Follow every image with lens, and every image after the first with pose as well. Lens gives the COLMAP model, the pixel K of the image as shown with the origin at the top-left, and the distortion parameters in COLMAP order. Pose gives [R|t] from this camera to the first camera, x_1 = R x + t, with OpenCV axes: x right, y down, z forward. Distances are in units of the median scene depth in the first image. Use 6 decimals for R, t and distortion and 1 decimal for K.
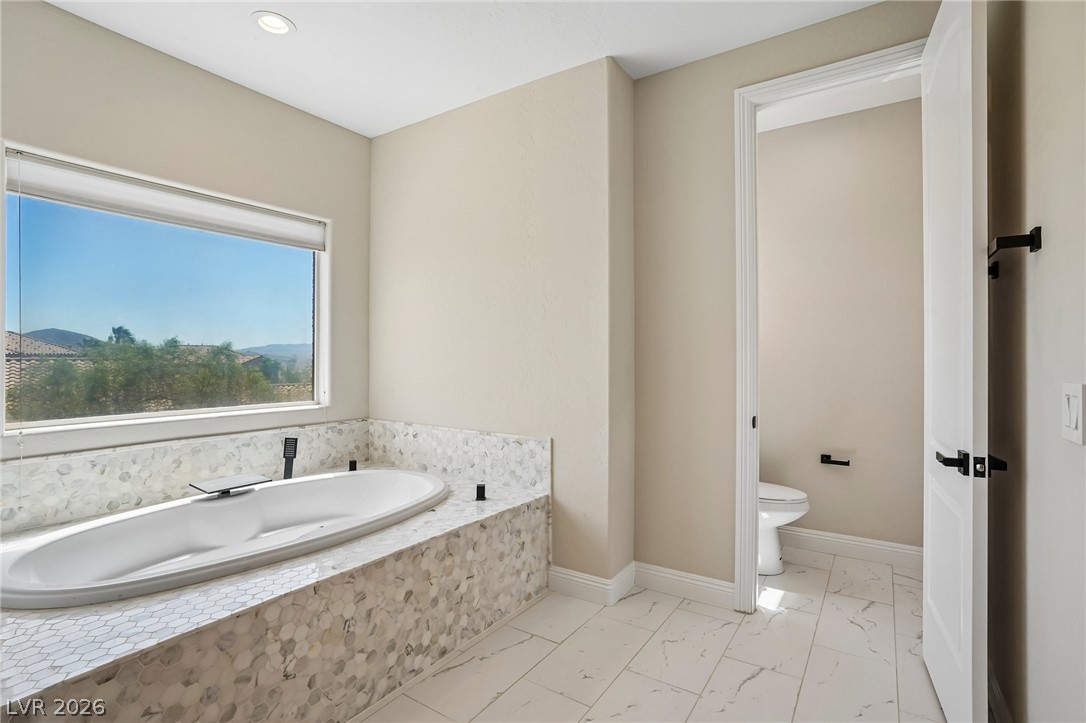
lens RADIAL K [[518.1, 0, 542.5], [0, 518.1, 353.7], [0, 0, 1]] dist [-0.058269, 0.028815]
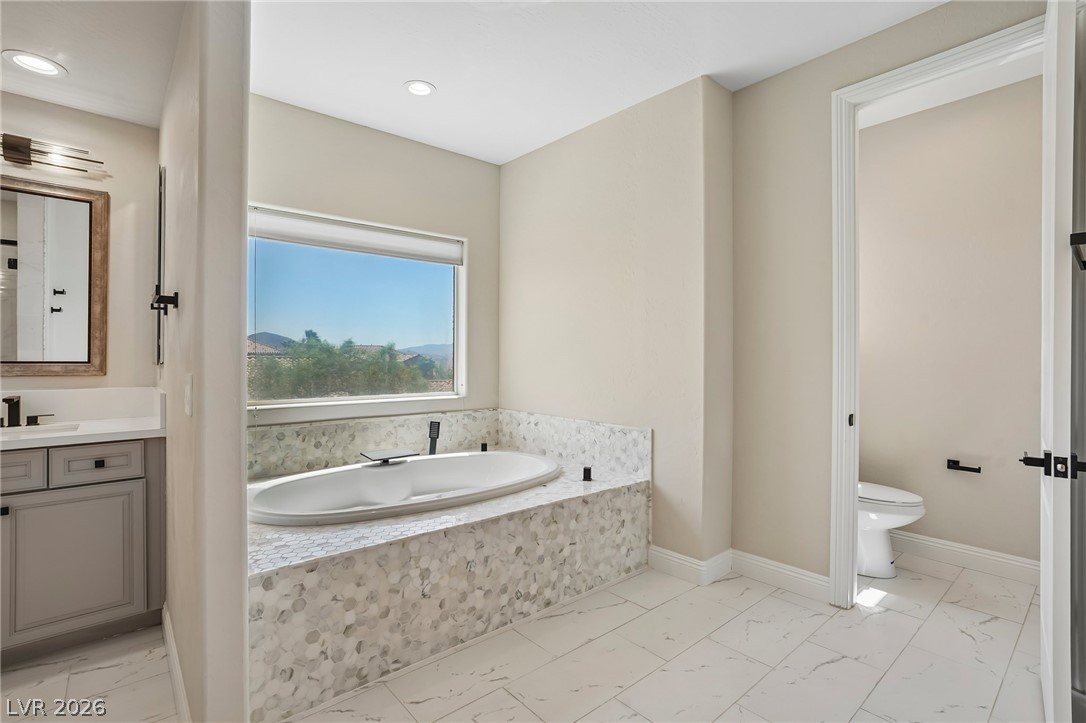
lens RADIAL K [[518.1, 0, 542.5], [0, 518.1, 353.7], [0, 0, 1]] dist [-0.058269, 0.028815]
pose [[0.963540, 0.001355, -0.267560, 0.093927], [-0.001123, 0.999999, 0.001019, 0.002594], [0.267561, -0.000682, 0.963541, -0.129608]]
